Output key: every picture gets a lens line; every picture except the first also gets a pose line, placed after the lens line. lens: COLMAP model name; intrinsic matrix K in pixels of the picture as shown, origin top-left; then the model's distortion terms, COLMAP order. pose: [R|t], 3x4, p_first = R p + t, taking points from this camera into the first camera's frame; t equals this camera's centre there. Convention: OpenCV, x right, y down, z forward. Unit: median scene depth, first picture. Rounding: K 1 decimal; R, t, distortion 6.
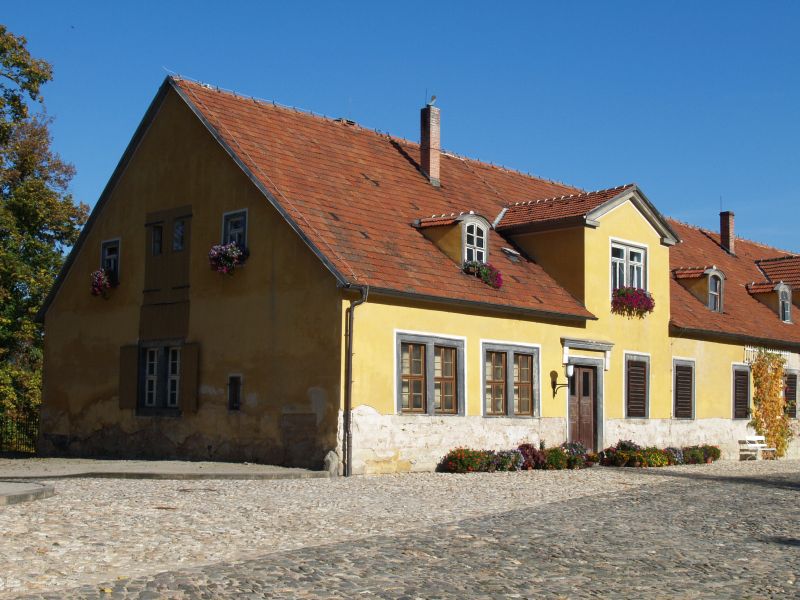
lens RADIAL K [[1115.8, 0, 400.0], [0, 1115.8, 300.0], [0, 0, 1]] dist [-0.104324, 0.007766]
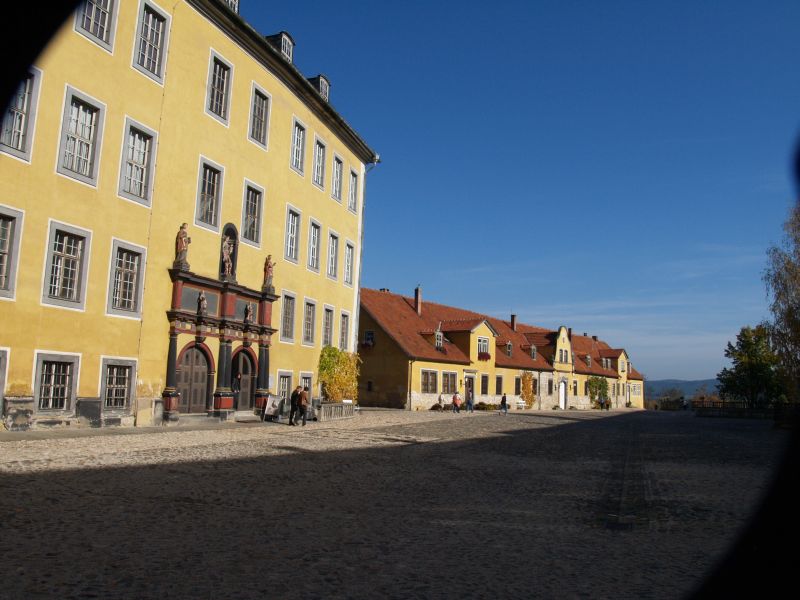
lens RADIAL K [[659.7, 0, 400.0], [0, 659.7, 300.0], [0, 0, 1]] dist [-0.128792, 0.074640]
pose [[0.991823, 0.032849, 0.123324, -0.261301], [-0.029496, 0.999146, -0.028920, -0.099472], [-0.124169, 0.025046, 0.991945, -0.812006]]
